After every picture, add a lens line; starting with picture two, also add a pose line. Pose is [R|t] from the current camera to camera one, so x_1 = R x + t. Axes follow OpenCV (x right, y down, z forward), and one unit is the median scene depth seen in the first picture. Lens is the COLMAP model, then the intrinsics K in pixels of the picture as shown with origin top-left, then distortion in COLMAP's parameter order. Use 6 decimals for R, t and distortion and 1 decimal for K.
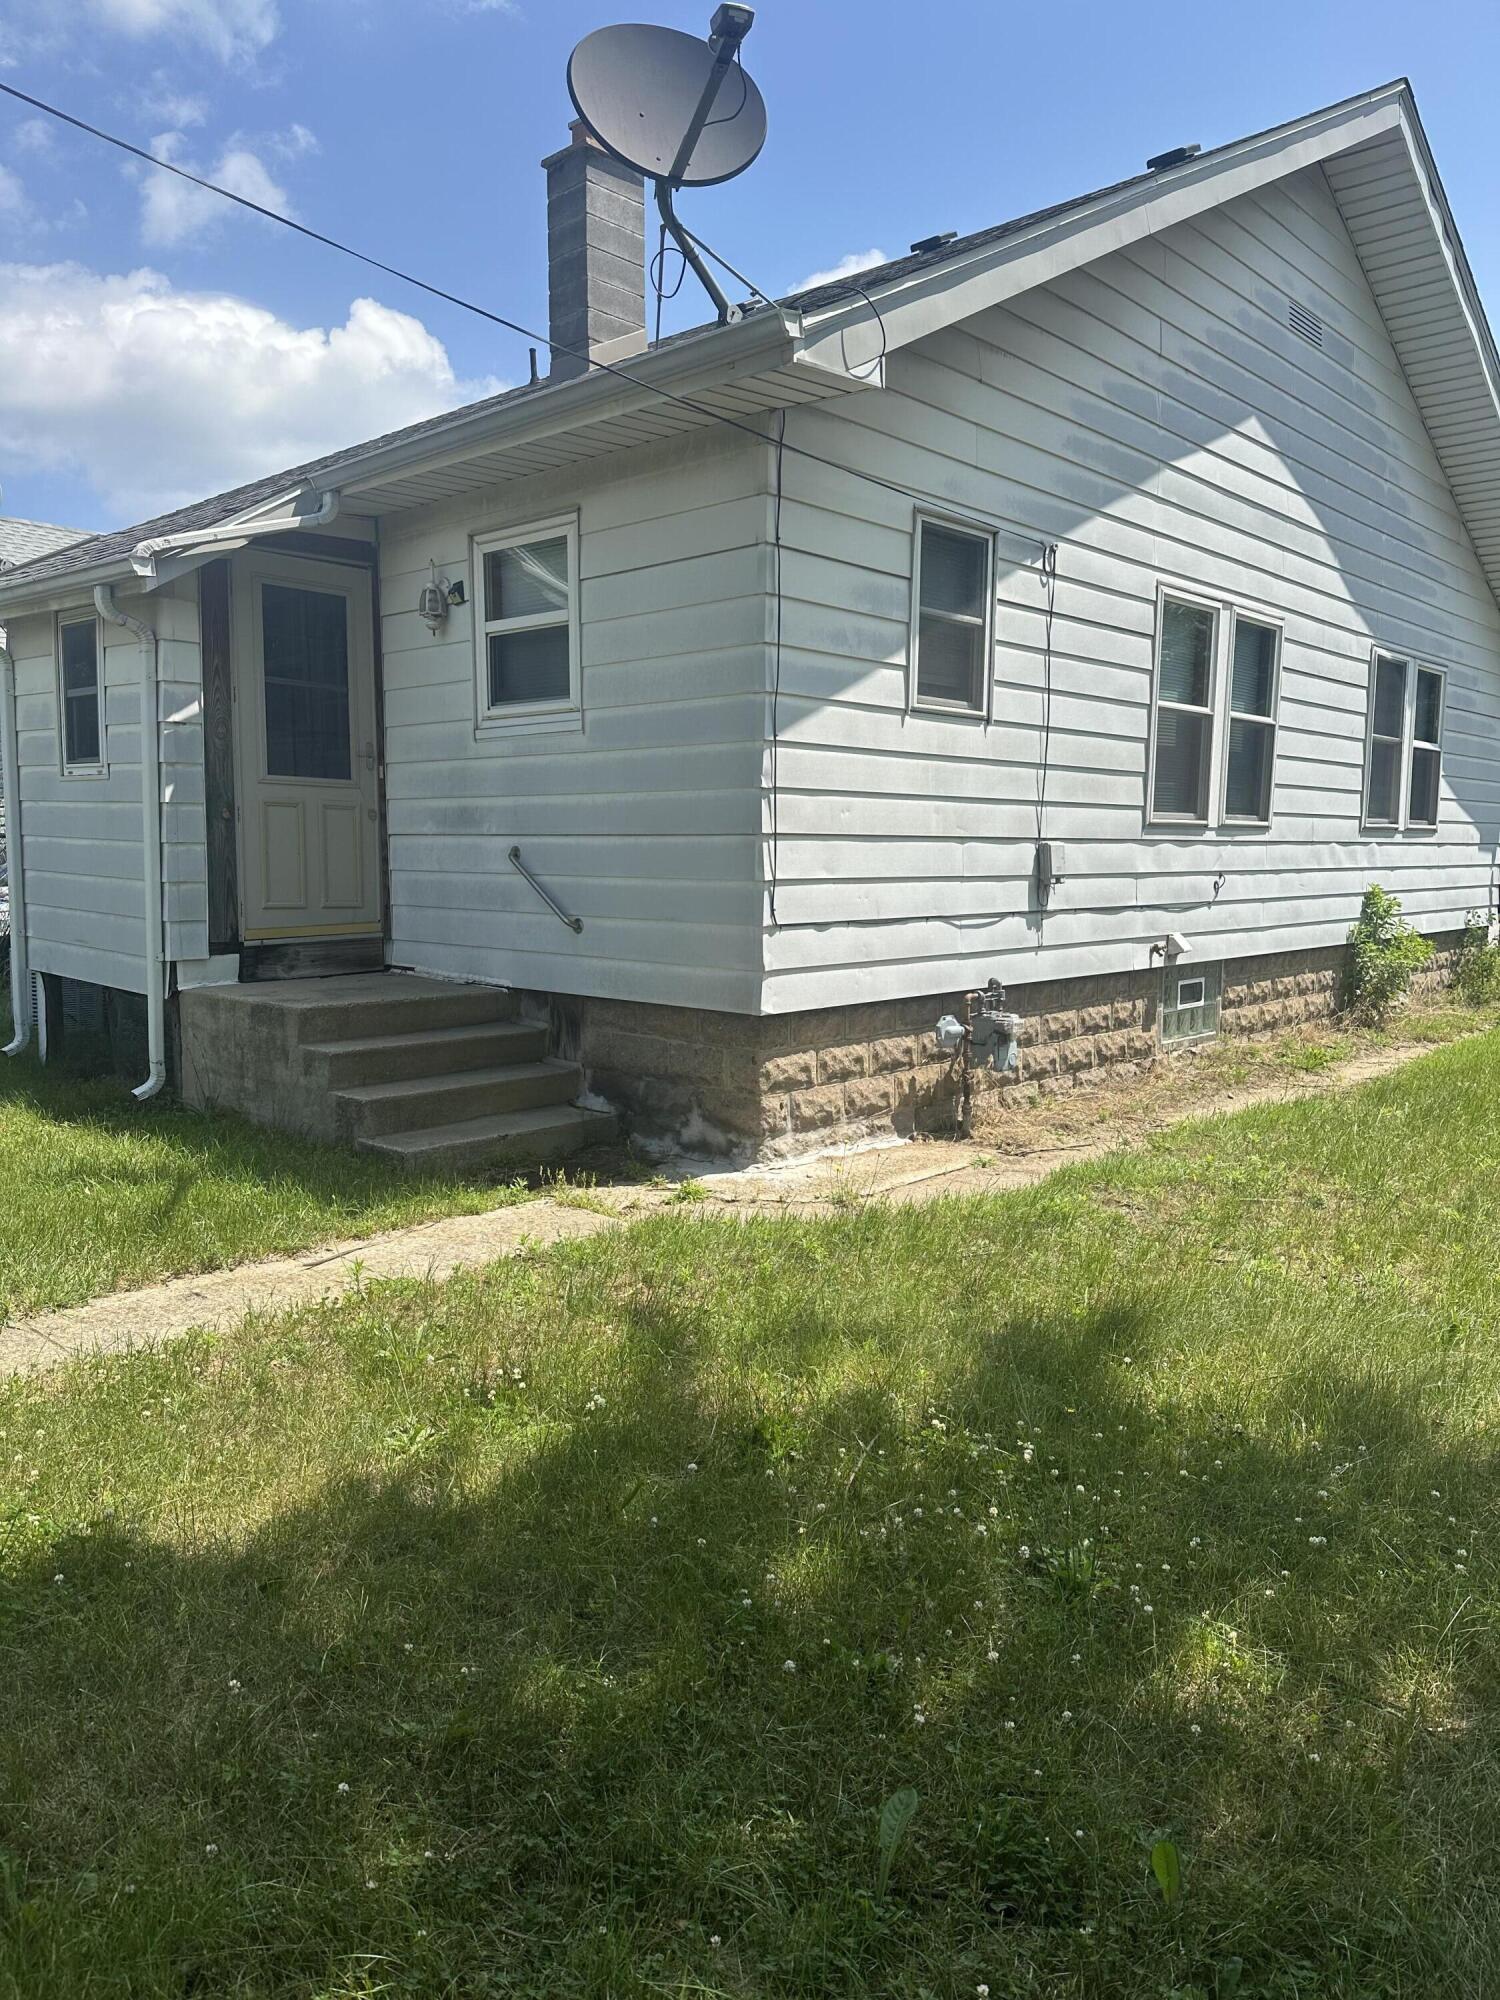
lens RADIAL K [[1383.4, 0, 754.0], [0, 1383.4, 986.5], [0, 0, 1]] dist [0.087343, -0.024996]
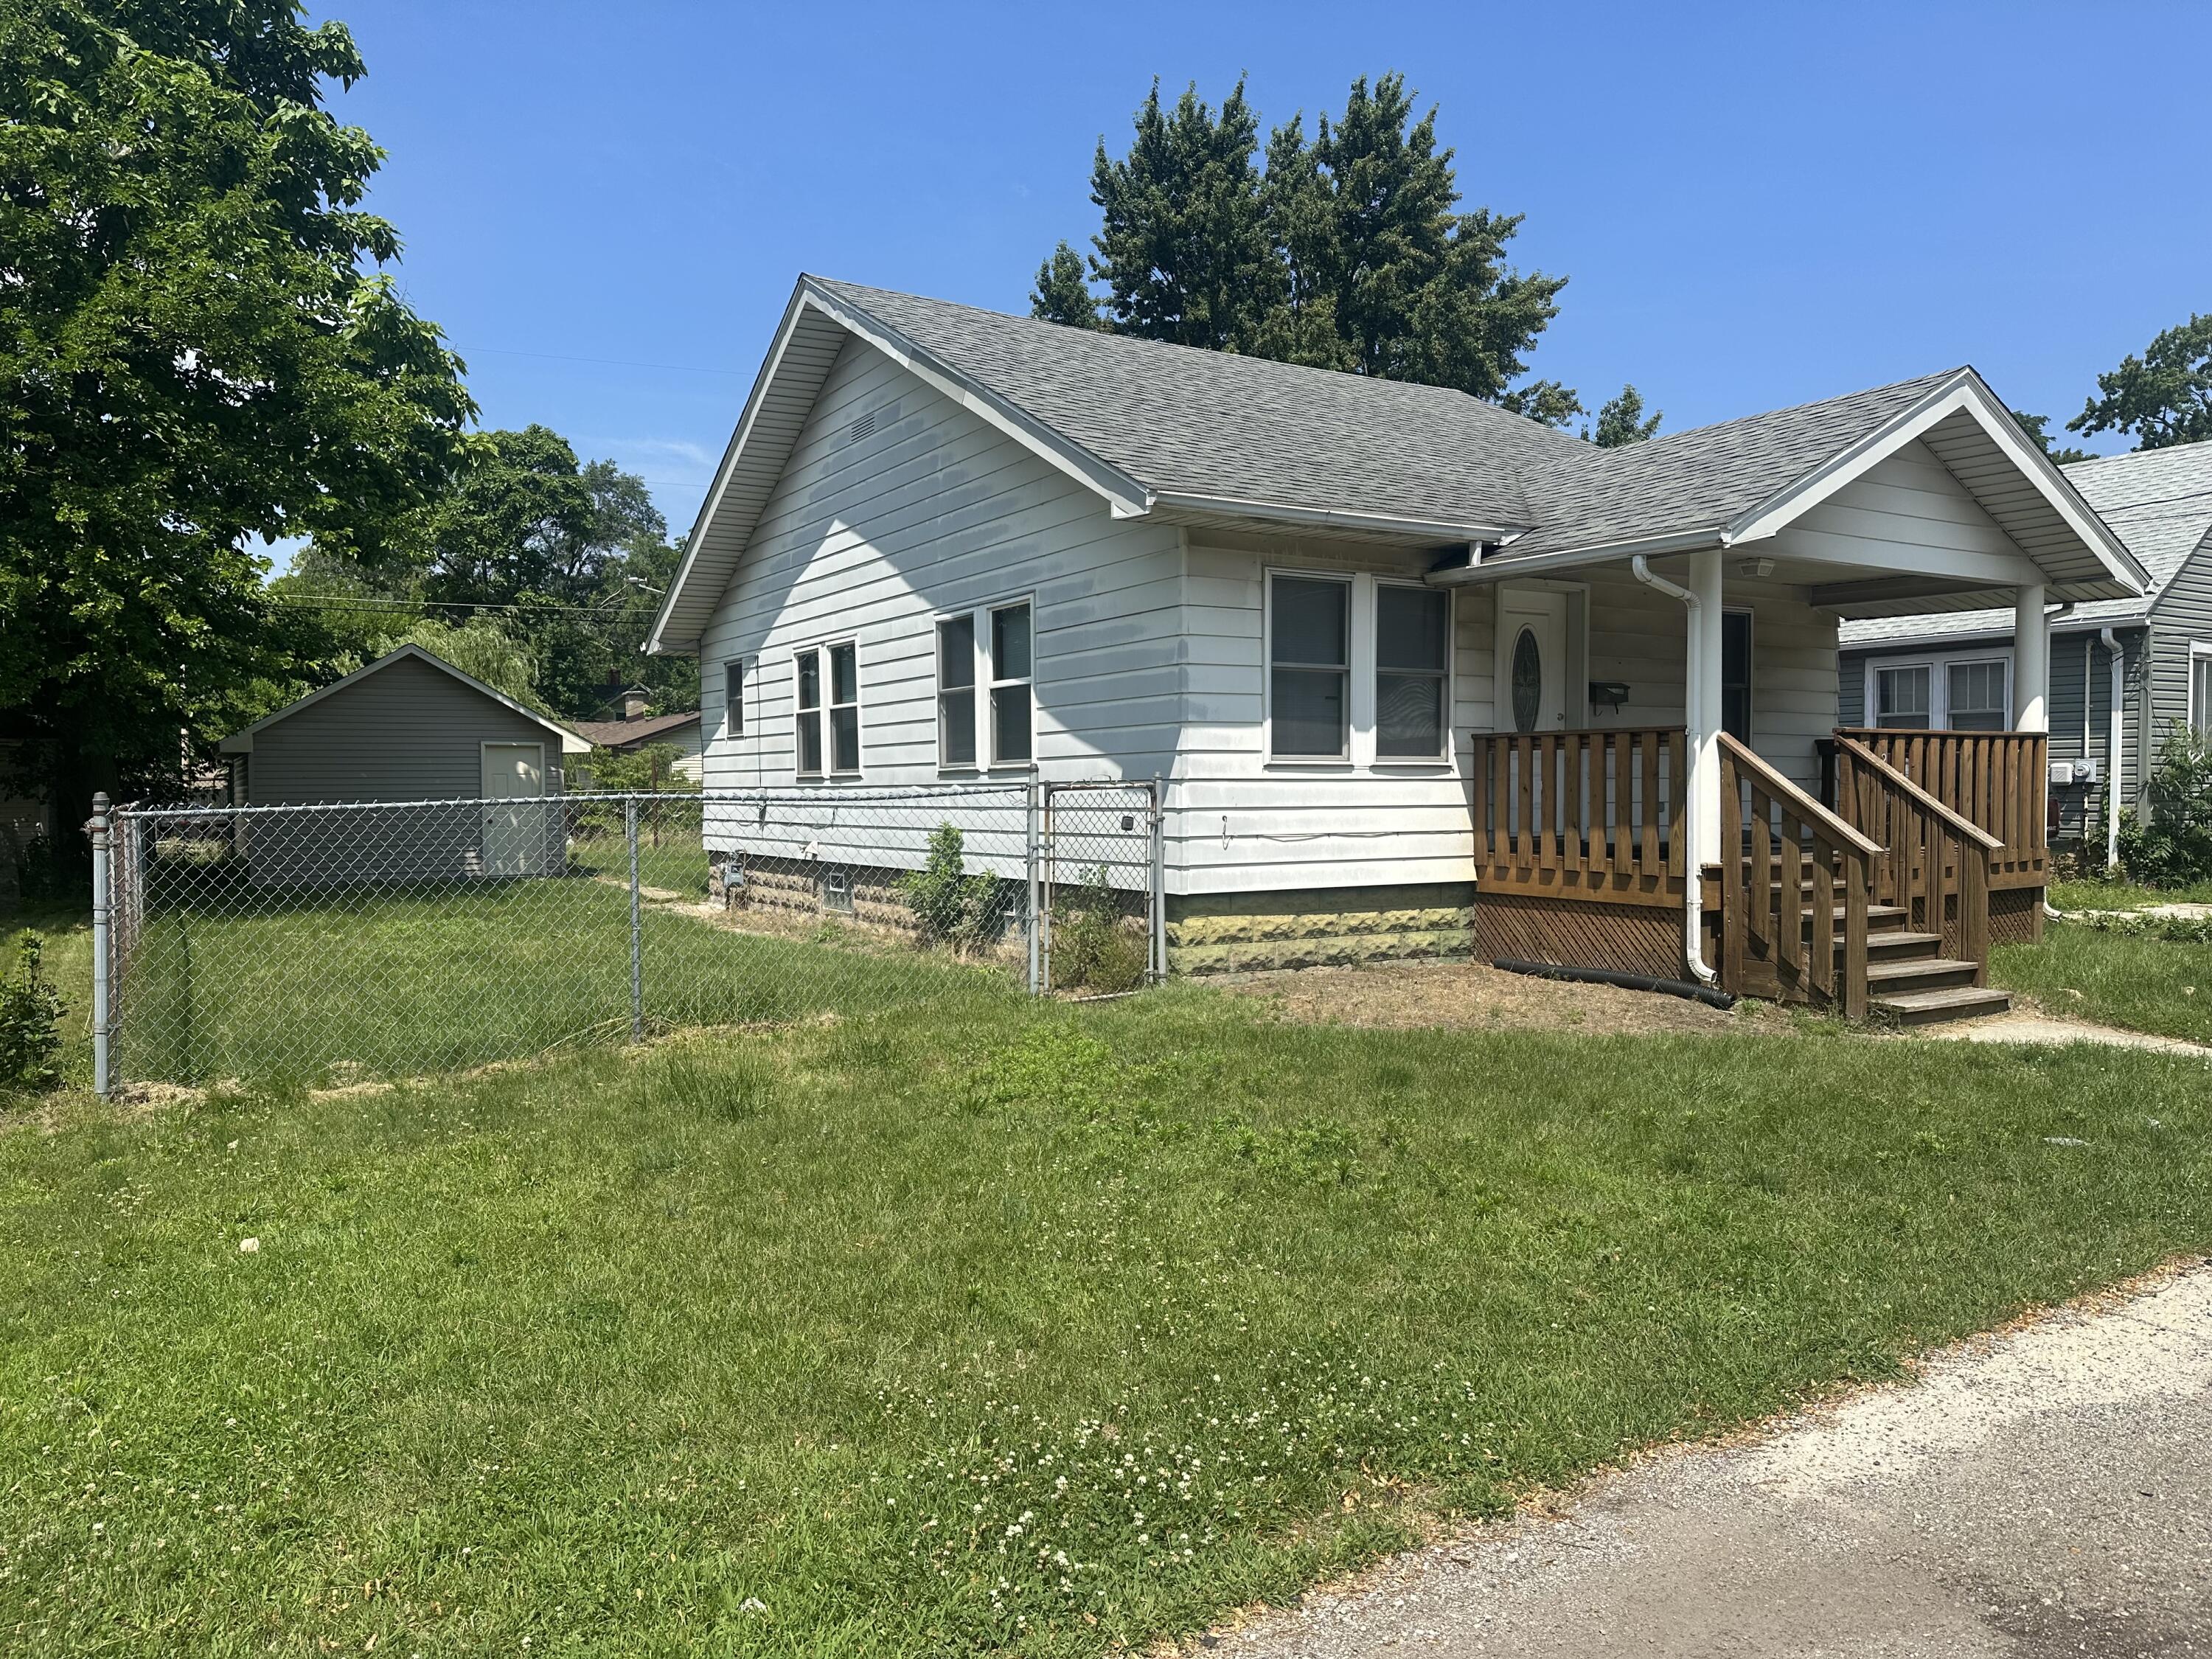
lens RADIAL K [[1530.0, 0, 1118.3], [0, 1530.0, 840.4], [0, 0, 1]] dist [0.087343, -0.024996]
pose [[-0.266929, 0.020320, -0.963502, 1.813218], [-0.096332, 0.994208, 0.047656, -0.148938], [0.958890, 0.105537, -0.263425, 1.678708]]
